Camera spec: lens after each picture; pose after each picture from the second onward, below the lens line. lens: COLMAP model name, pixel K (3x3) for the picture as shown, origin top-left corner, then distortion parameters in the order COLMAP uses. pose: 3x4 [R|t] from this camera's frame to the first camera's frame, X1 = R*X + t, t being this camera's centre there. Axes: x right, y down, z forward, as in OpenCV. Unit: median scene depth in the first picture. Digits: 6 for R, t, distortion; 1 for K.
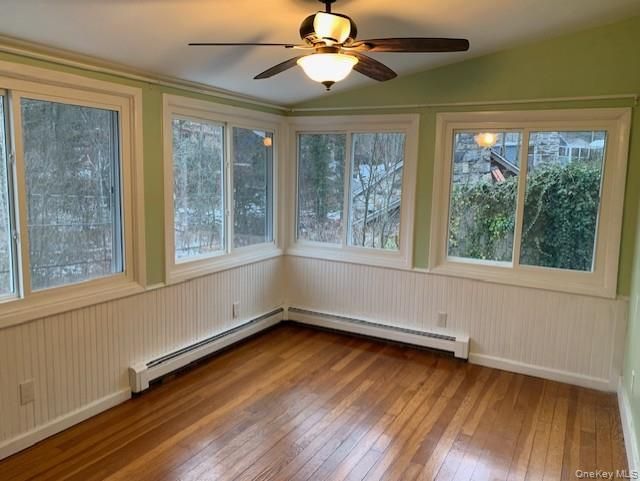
lens RADIAL K [[492.3, 0, 321.7], [0, 492.3, 239.4], [0, 0, 1]] dist [0.004576, 0.001371]
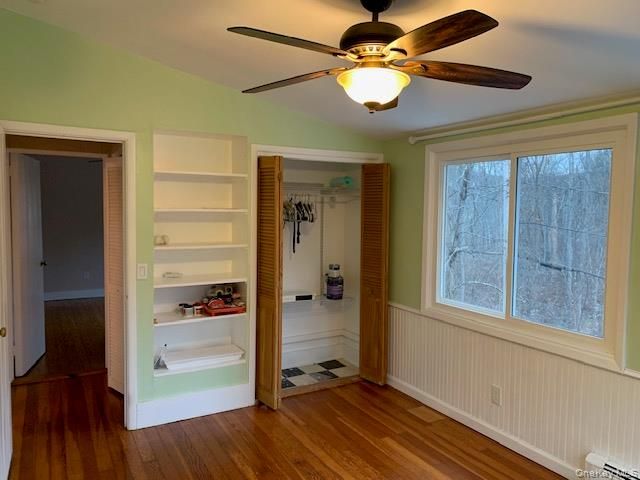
lens RADIAL K [[492.3, 0, 321.8], [0, 492.3, 239.1], [0, 0, 1]] dist [0.004576, 0.001371]
pose [[-0.536675, 0.021497, -0.843515, 0.671629], [-0.141633, 0.983197, 0.115169, -0.153690], [0.831817, 0.181277, -0.524613, 1.228545]]
